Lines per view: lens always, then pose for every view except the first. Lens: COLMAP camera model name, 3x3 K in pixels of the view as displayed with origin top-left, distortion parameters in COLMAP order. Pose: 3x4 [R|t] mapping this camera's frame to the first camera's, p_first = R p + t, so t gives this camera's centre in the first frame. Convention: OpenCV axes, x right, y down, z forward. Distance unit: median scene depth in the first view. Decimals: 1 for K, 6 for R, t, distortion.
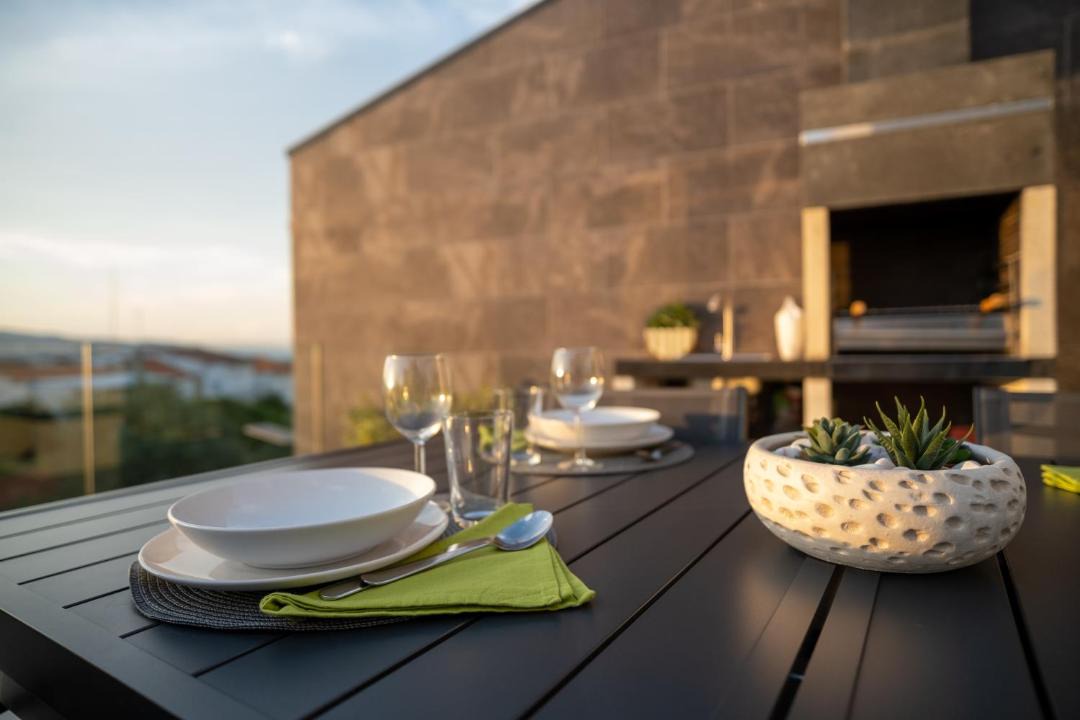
lens RADIAL K [[602.5, 0, 536.2], [0, 602.5, 362.6], [0, 0, 1]] dist [-0.054530, 0.016038]
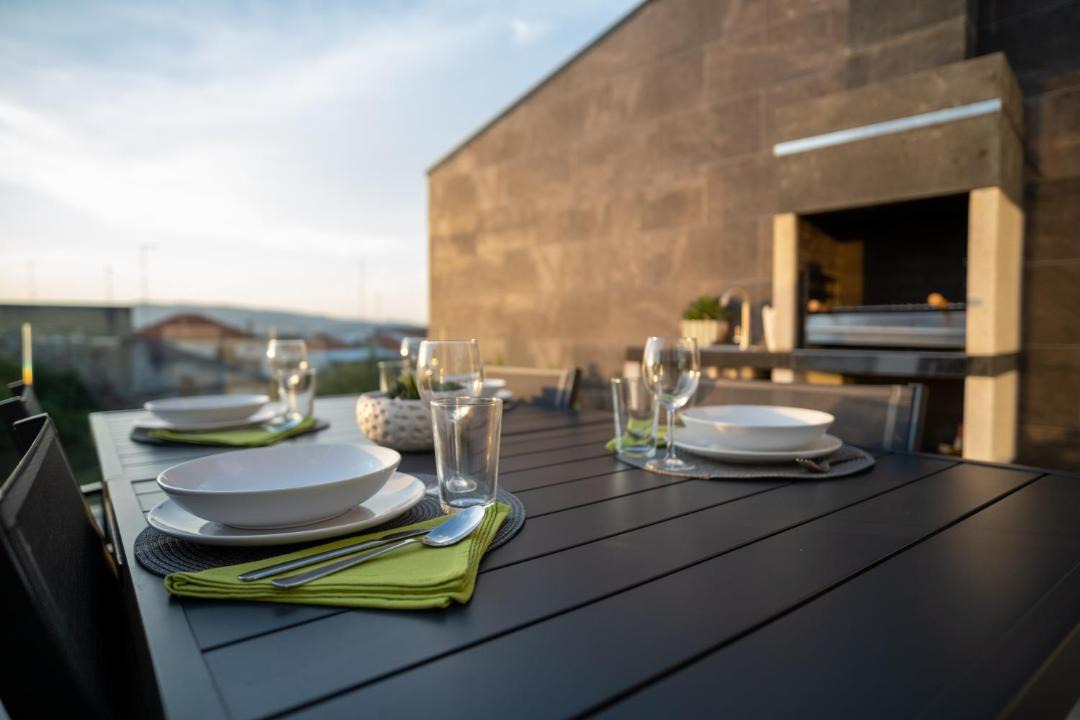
lens RADIAL K [[602.5, 0, 531.8], [0, 602.5, 360.5], [0, 0, 1]] dist [-0.054530, 0.016038]
pose [[0.942354, 0.034011, -0.332884, 0.293344], [-0.026020, 0.999257, 0.028435, -0.006841], [0.333604, -0.018134, 0.942539, -0.142803]]
